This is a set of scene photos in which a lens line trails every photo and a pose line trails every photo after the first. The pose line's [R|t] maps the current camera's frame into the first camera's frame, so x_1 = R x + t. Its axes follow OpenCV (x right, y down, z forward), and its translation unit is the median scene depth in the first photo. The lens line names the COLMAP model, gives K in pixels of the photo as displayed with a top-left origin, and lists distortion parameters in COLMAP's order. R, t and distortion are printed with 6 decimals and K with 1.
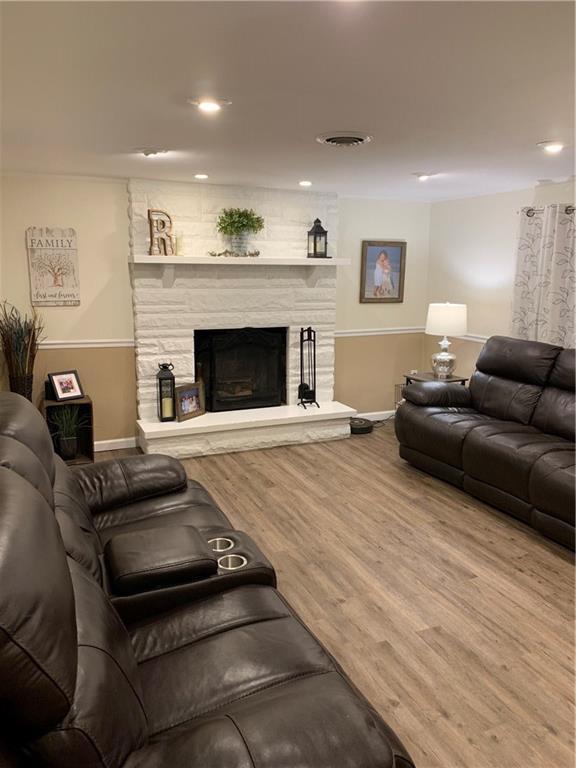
lens RADIAL K [[598.2, 0, 283.6], [0, 598.2, 383.6], [0, 0, 1]] dist [0.043104, -0.077704]
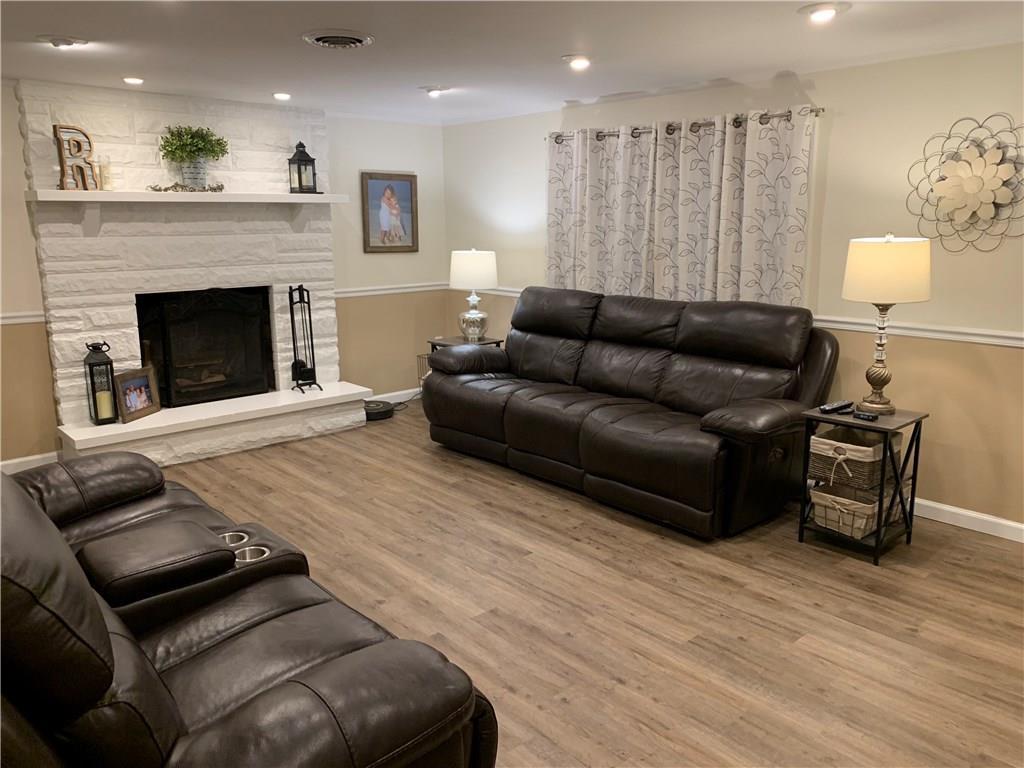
lens RADIAL K [[797.6, 0, 512.0], [0, 797.6, 384.0], [0, 0, 1]] dist [0.043104, -0.077704]
pose [[0.948578, -0.075894, 0.307309, -0.029997], [0.071168, 0.997110, 0.026576, 0.028391], [-0.308438, -0.003339, 0.951239, -0.065189]]
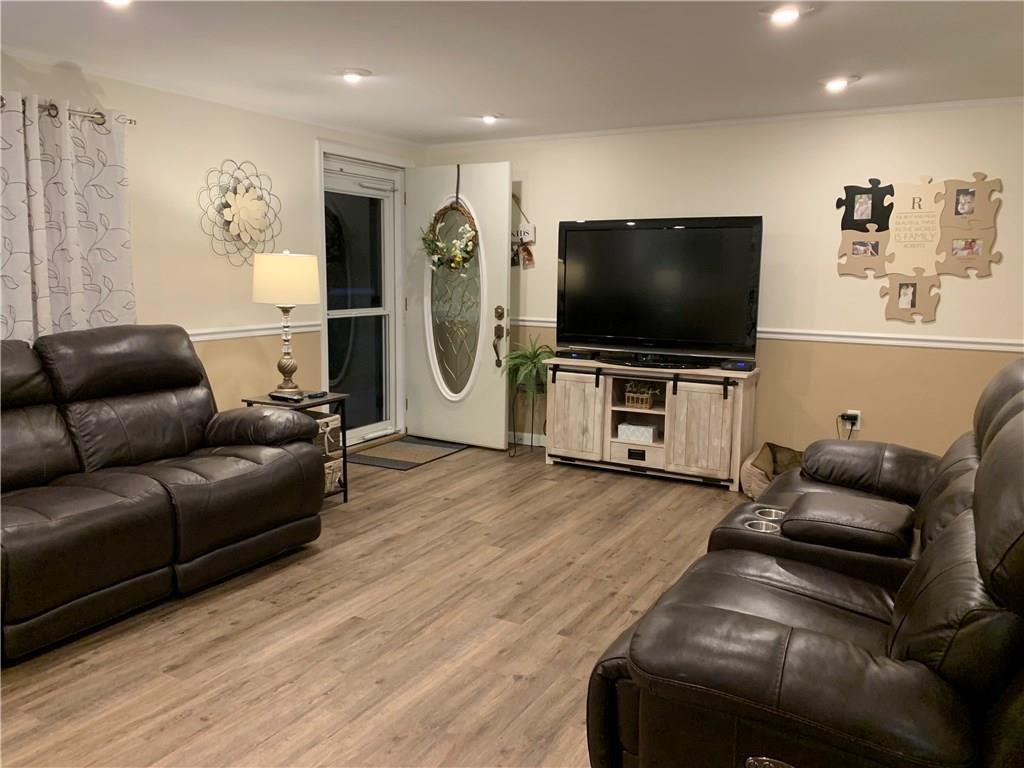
lens RADIAL K [[797.6, 0, 512.0], [0, 797.6, 384.0], [0, 0, 1]] dist [0.043104, -0.077704]
pose [[-0.616124, -0.124875, 0.777687, -0.352837], [0.133890, 0.956378, 0.259643, -0.121931], [-0.776186, 0.264097, -0.572528, 0.894523]]
